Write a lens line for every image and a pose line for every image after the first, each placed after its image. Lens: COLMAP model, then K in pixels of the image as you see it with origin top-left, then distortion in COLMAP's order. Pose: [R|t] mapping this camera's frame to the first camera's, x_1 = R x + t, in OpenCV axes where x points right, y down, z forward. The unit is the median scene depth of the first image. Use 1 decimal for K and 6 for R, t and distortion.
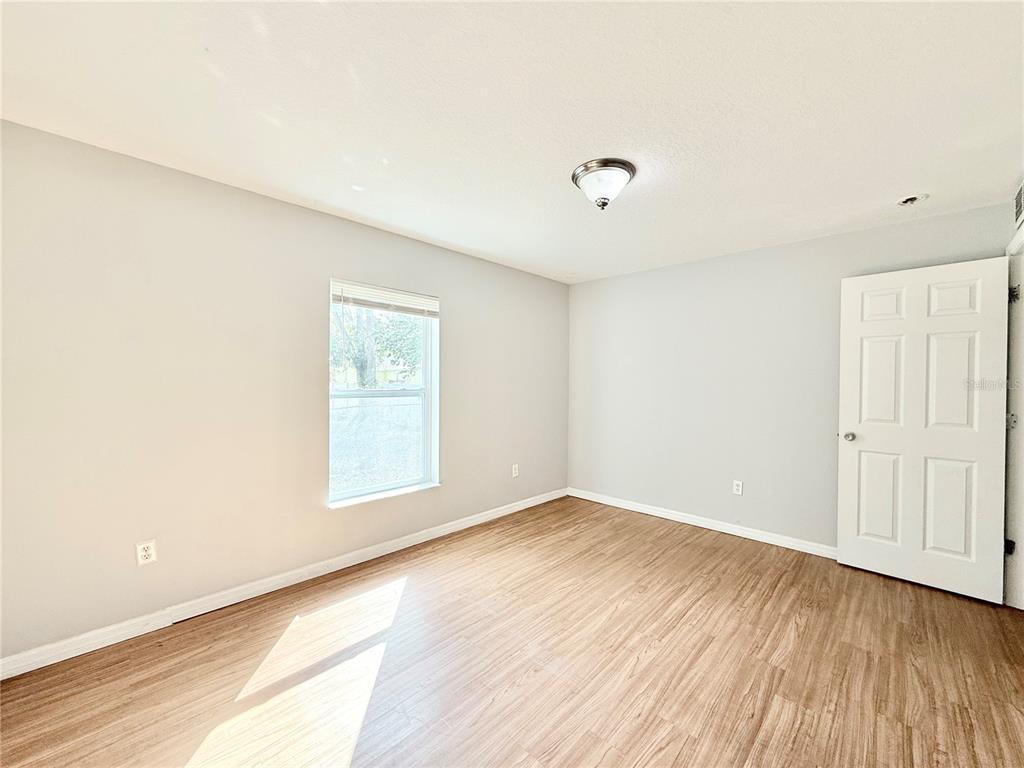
lens RADIAL K [[409.6, 0, 512.0], [0, 409.6, 384.0], [0, 0, 1]] dist [0.000132, 0.000144]
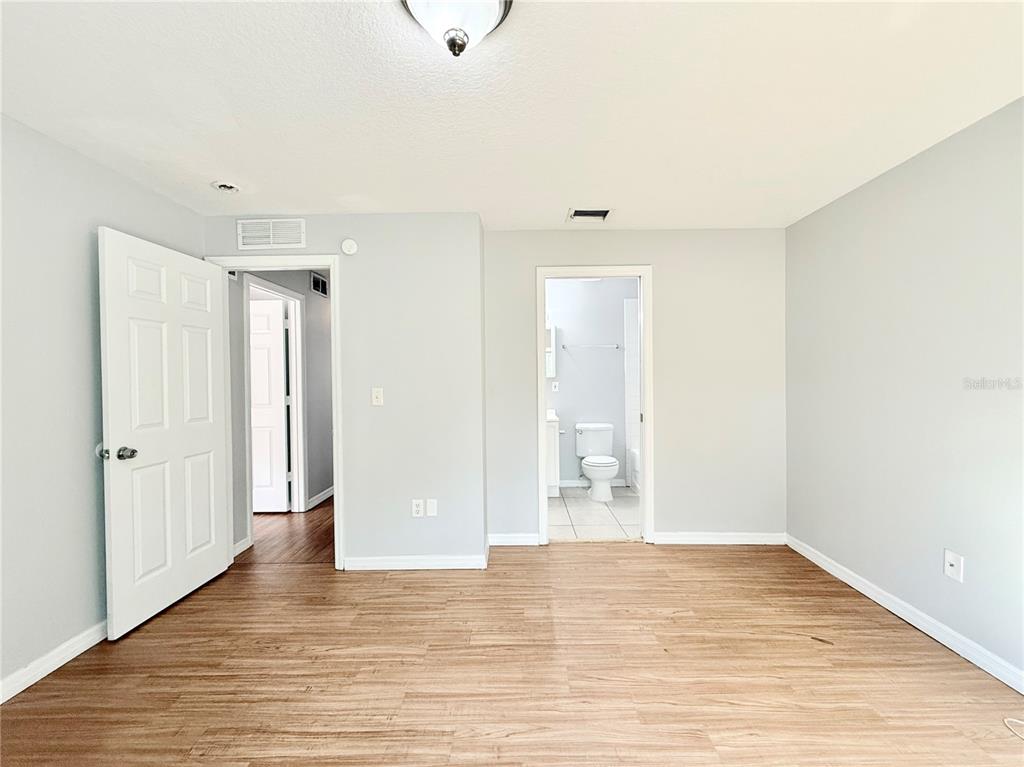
lens RADIAL K [[409.6, 0, 512.0], [0, 409.6, 383.5], [0, 0, 1]] dist [0.000132, 0.000144]
pose [[-0.683788, -0.010926, 0.729599, -0.243995], [0.007728, 0.999723, 0.022213, -0.011915], [-0.729640, 0.020827, -0.683514, 1.444436]]
